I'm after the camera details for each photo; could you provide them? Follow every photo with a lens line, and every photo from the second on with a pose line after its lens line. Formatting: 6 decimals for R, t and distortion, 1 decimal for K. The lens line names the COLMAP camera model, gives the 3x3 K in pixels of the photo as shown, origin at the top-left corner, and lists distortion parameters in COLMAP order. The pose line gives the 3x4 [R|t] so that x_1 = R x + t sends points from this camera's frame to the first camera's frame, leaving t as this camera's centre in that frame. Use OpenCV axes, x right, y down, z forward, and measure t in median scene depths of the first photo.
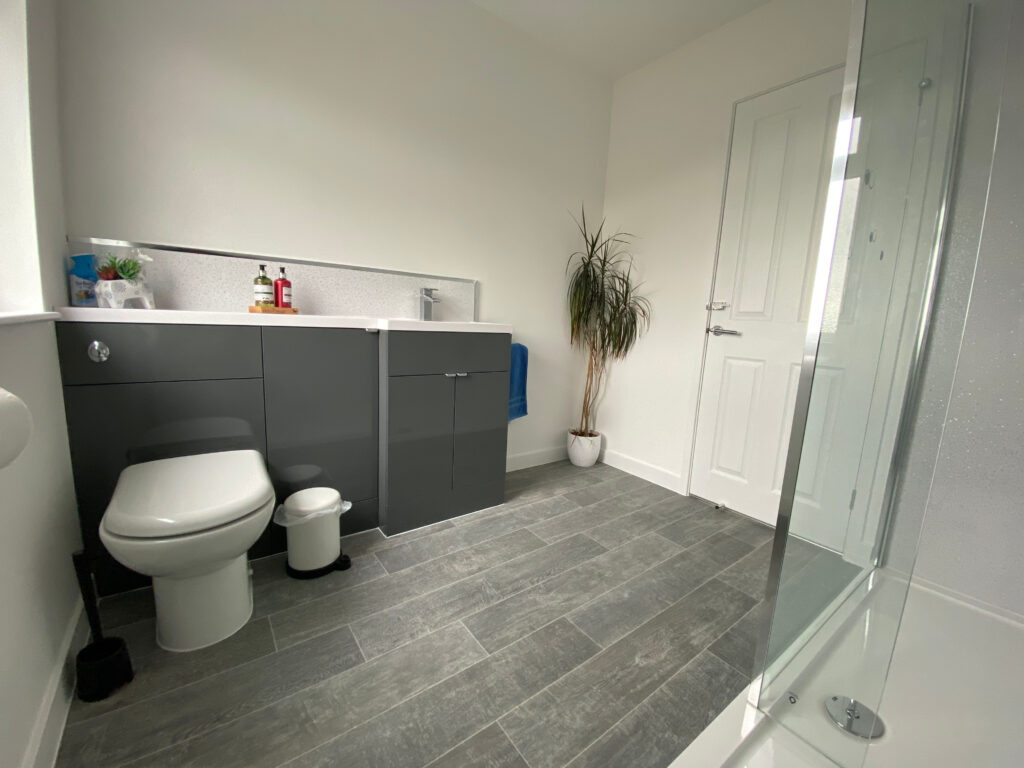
lens RADIAL K [[410.5, 0, 515.2], [0, 410.5, 384.4], [0, 0, 1]] dist [0.046631, -0.038806]
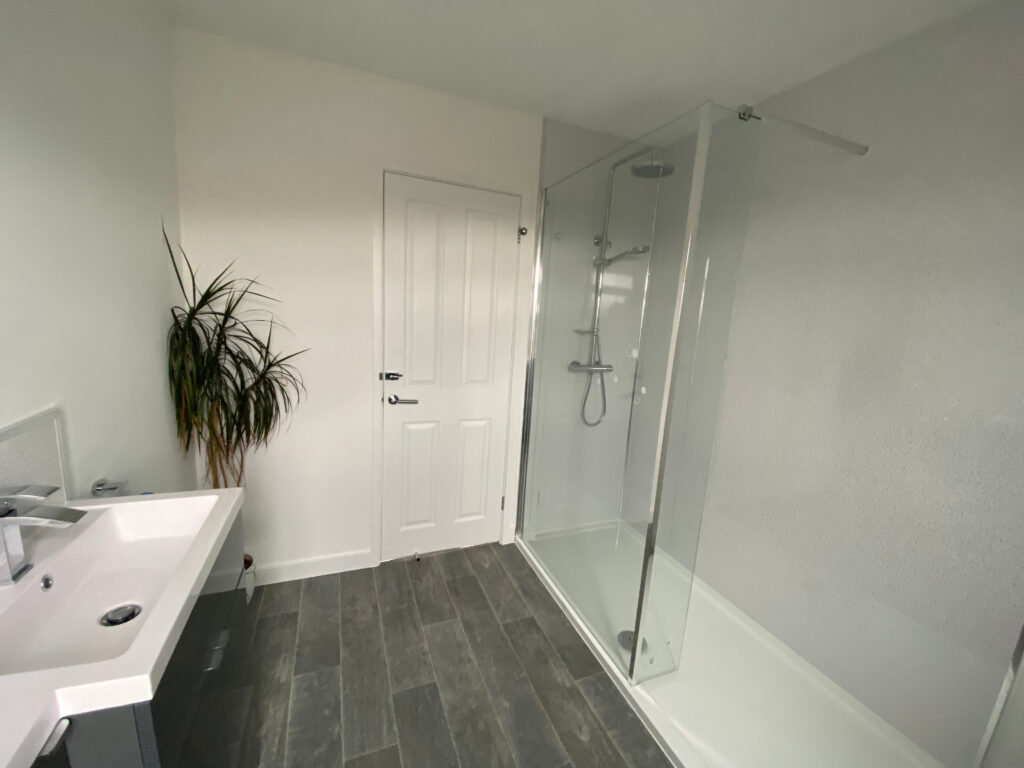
lens RADIAL K [[415.4, 0, 510.3], [0, 415.4, 386.0], [0, 0, 1]] dist [0.009402, -0.015991]
pose [[0.253089, -0.209945, 0.944388, -0.399991], [0.103844, 0.976425, 0.189238, -0.342282], [-0.961854, 0.050175, 0.268924, 0.490067]]
